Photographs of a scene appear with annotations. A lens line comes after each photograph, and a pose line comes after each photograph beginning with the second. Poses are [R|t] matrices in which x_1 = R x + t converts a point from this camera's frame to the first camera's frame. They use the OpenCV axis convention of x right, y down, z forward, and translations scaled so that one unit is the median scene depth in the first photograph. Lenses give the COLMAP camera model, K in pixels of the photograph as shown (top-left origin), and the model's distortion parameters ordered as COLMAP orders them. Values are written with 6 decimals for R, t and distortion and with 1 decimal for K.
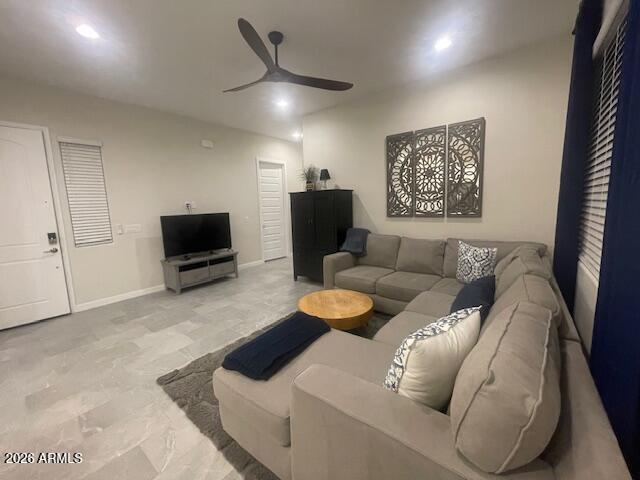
lens RADIAL K [[259.1, 0, 317.9], [0, 259.1, 236.7], [0, 0, 1]] dist [0.000862, -0.000435]
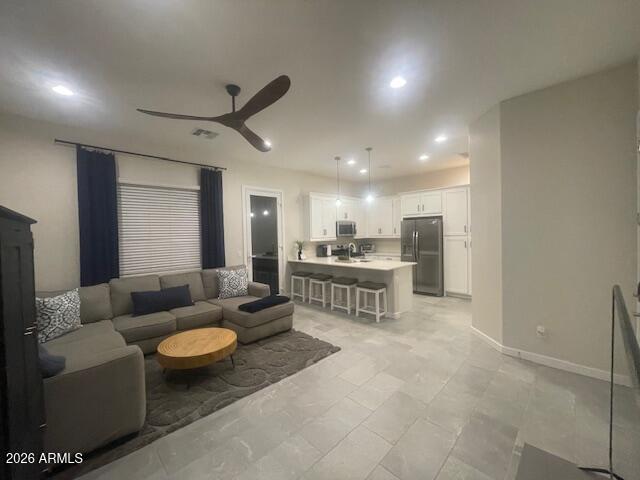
lens RADIAL K [[259.1, 0, 320.7], [0, 259.1, 237.4], [0, 0, 1]] dist [0.000862, -0.000435]
pose [[-0.991832, 0.050599, 0.117085, -0.438761], [0.066712, 0.988172, 0.138077, -0.209583], [-0.108713, 0.144760, -0.983477, 1.506426]]
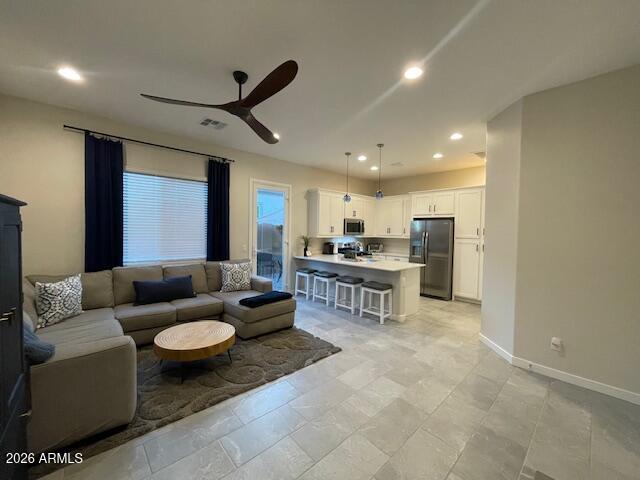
lens RADIAL K [[259.1, 0, 320.7], [0, 259.1, 237.3], [0, 0, 1]] dist [0.000862, -0.000435]
pose [[-0.988440, 0.008501, 0.151373, -0.449334], [0.030716, 0.988950, 0.145031, -0.199950], [-0.148468, 0.148005, -0.977779, 1.474682]]
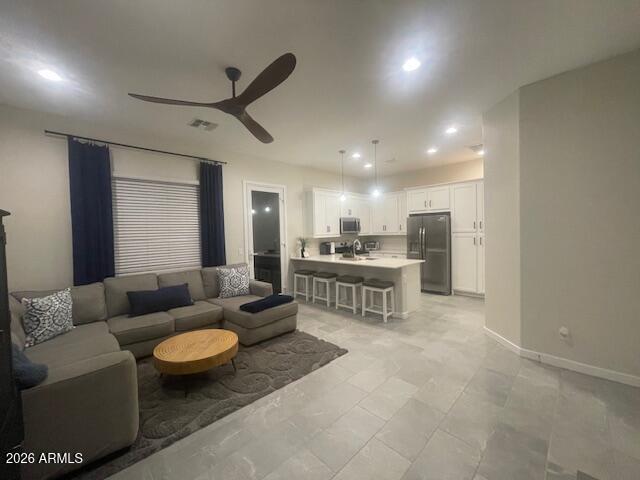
lens RADIAL K [[259.1, 0, 320.9], [0, 259.1, 237.4], [0, 0, 1]] dist [0.000862, -0.000435]
pose [[-0.991415, 0.051632, 0.120127, -0.414799], [0.069016, 0.986965, 0.145382, -0.196709], [-0.111055, 0.152424, -0.982056, 1.456485]]
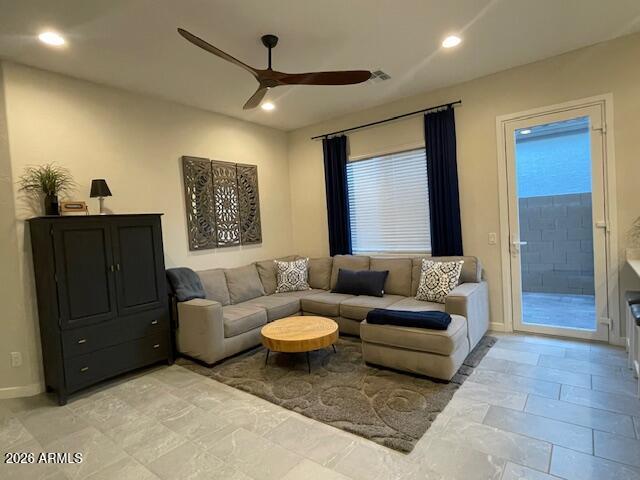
lens RADIAL K [[350.7, 0, 316.7], [0, 350.7, 238.0], [0, 0, 1]] dist [-0.004041, 0.002300]
pose [[-0.012624, -0.009346, 0.999877, -0.980807], [0.184056, 0.982848, 0.011511, -0.063071], [-0.982835, 0.184179, -0.010688, 0.701842]]
